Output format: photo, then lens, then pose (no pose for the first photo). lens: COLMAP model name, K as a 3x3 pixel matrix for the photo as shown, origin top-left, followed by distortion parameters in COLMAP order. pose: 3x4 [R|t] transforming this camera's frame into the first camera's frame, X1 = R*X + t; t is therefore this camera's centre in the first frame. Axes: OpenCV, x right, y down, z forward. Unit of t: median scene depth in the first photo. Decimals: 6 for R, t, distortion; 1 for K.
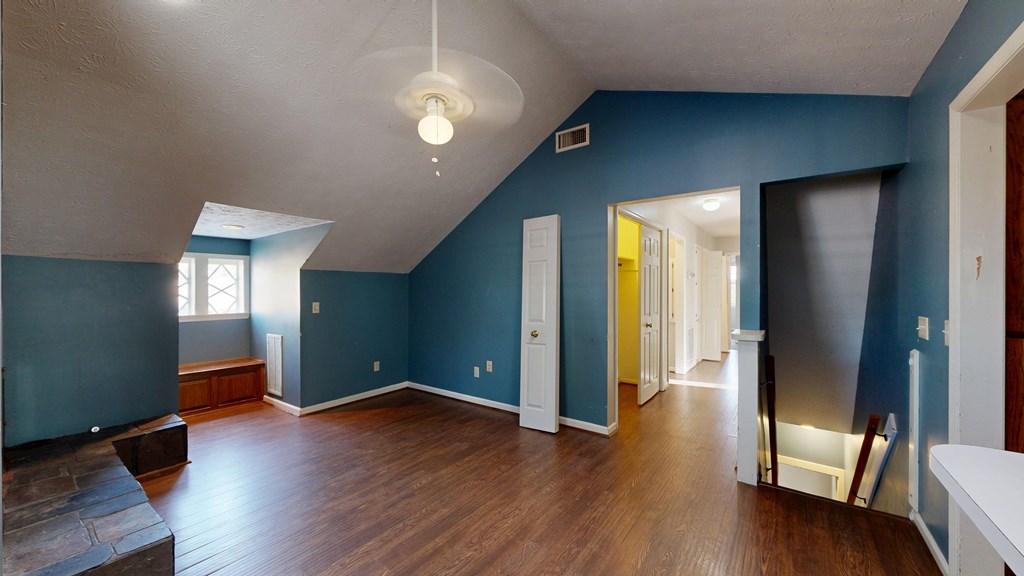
lens RADIAL K [[377.0, 0, 512.1], [0, 377.0, 287.2], [0, 0, 1]] dist [-0.000868, 0.000012]
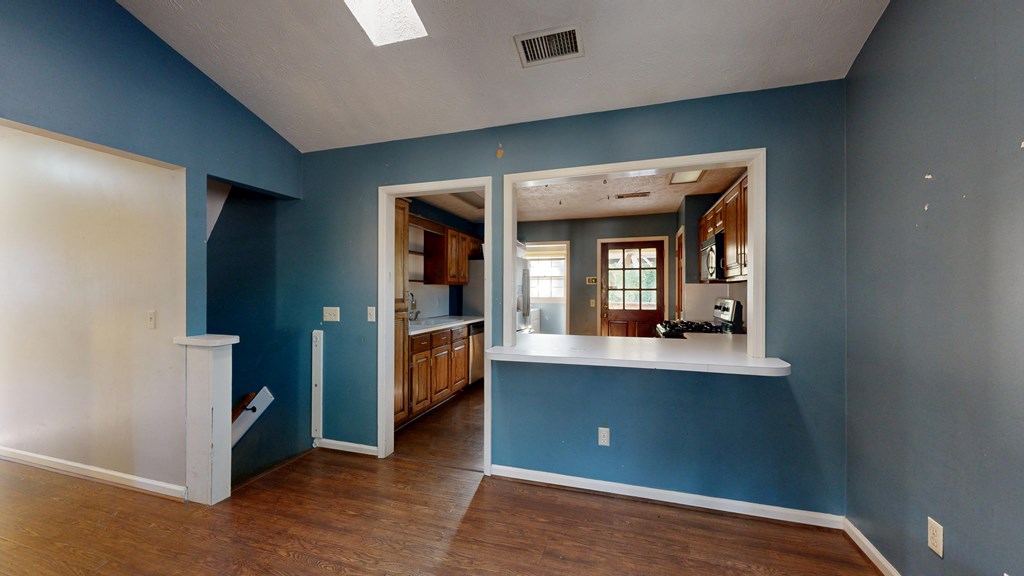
lens RADIAL K [[377.0, 0, 513.1], [0, 377.0, 287.4], [0, 0, 1]] dist [-0.000868, 0.000012]
pose [[-0.317237, 0.000218, 0.948346, -0.569729], [0.001938, 0.999998, 0.000418, 0.003037], [-0.948344, 0.001971, -0.317237, 0.748104]]
